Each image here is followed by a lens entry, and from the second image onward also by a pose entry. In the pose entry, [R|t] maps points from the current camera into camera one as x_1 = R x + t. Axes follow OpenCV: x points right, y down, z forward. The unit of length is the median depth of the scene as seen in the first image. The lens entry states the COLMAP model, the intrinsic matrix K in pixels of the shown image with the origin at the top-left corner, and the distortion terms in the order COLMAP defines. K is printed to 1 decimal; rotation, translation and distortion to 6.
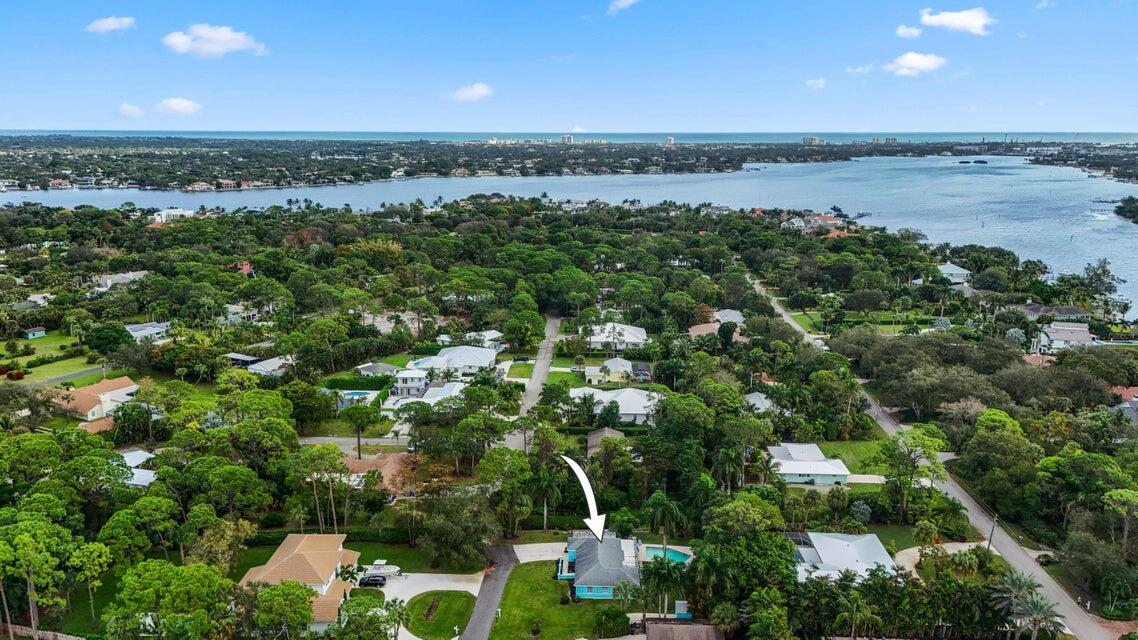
lens RADIAL K [[829.2, 0, 569.0], [0, 829.2, 320.0], [0, 0, 1]] dist [0.082814, -0.106909]
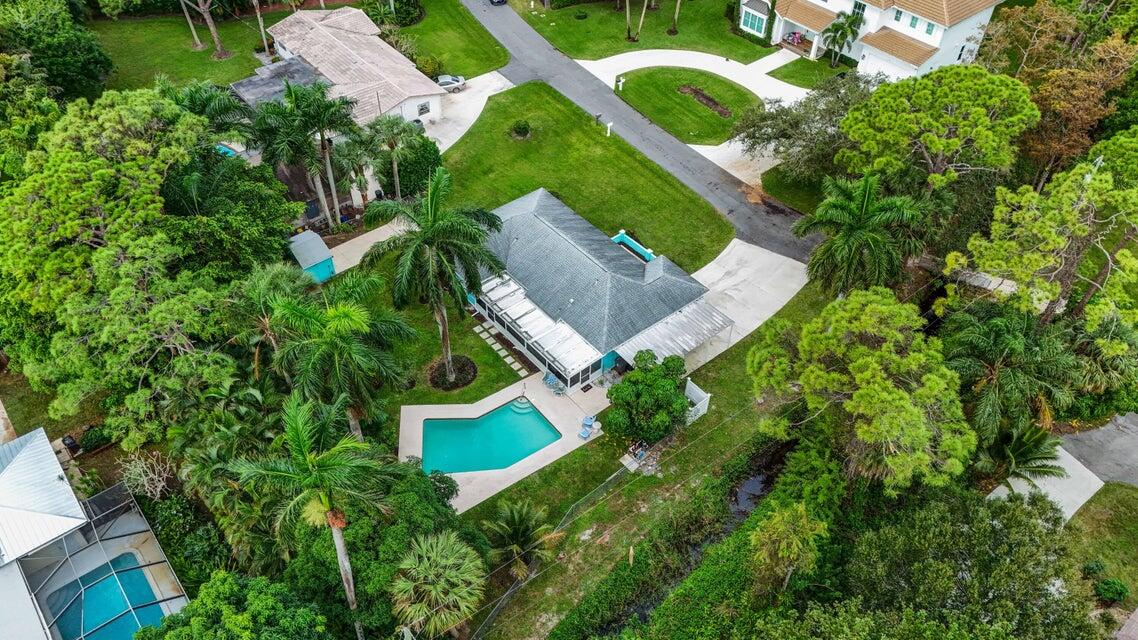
lens RADIAL K [[829.2, 0, 569.0], [0, 829.2, 320.0], [0, 0, 1]] dist [0.082814, -0.106909]
pose [[-0.744508, 0.456381, -0.487262, 0.243639], [-0.178827, 0.566860, 0.804171, -0.018647], [0.643218, 0.685847, -0.340419, 1.151285]]
